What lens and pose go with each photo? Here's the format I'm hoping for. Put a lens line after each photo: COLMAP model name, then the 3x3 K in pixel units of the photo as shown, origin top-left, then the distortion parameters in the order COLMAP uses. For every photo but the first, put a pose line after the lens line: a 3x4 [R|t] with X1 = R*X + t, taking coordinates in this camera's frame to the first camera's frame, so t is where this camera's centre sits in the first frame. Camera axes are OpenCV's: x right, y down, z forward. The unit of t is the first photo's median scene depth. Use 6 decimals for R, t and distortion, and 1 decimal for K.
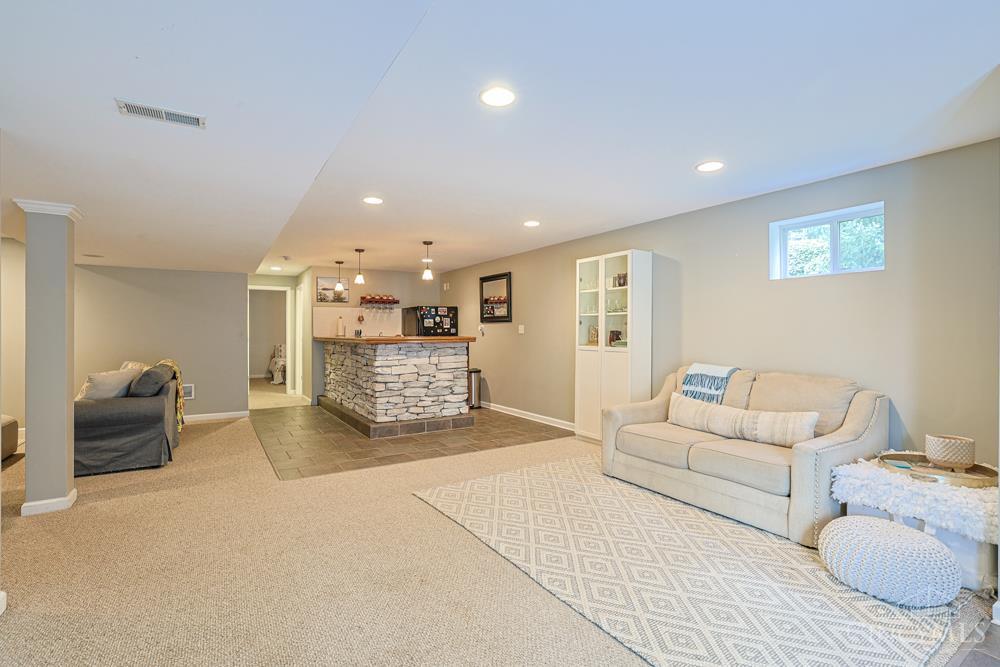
lens RADIAL K [[442.1, 0, 498.1], [0, 442.1, 333.5], [0, 0, 1]] dist [-0.048008, 0.016398]
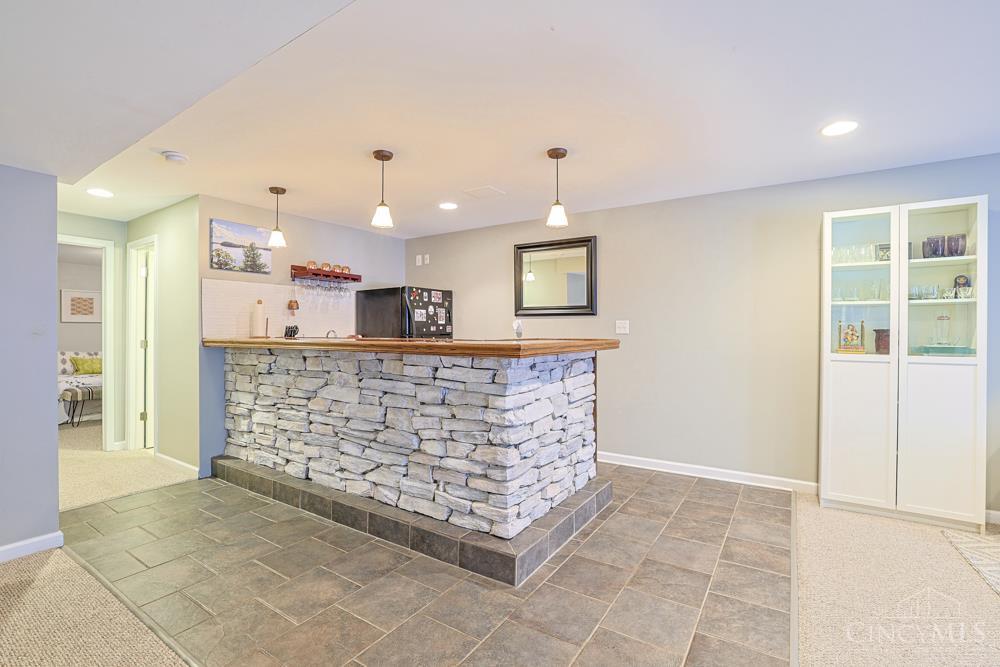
lens RADIAL K [[442.1, 0, 498.1], [0, 442.1, 333.5], [0, 0, 1]] dist [-0.048008, 0.016398]
pose [[0.915269, 0.003420, 0.402829, -0.303941], [-0.003067, 0.999994, -0.001520, 0.001332], [-0.402832, 0.000156, 0.915274, 0.408177]]
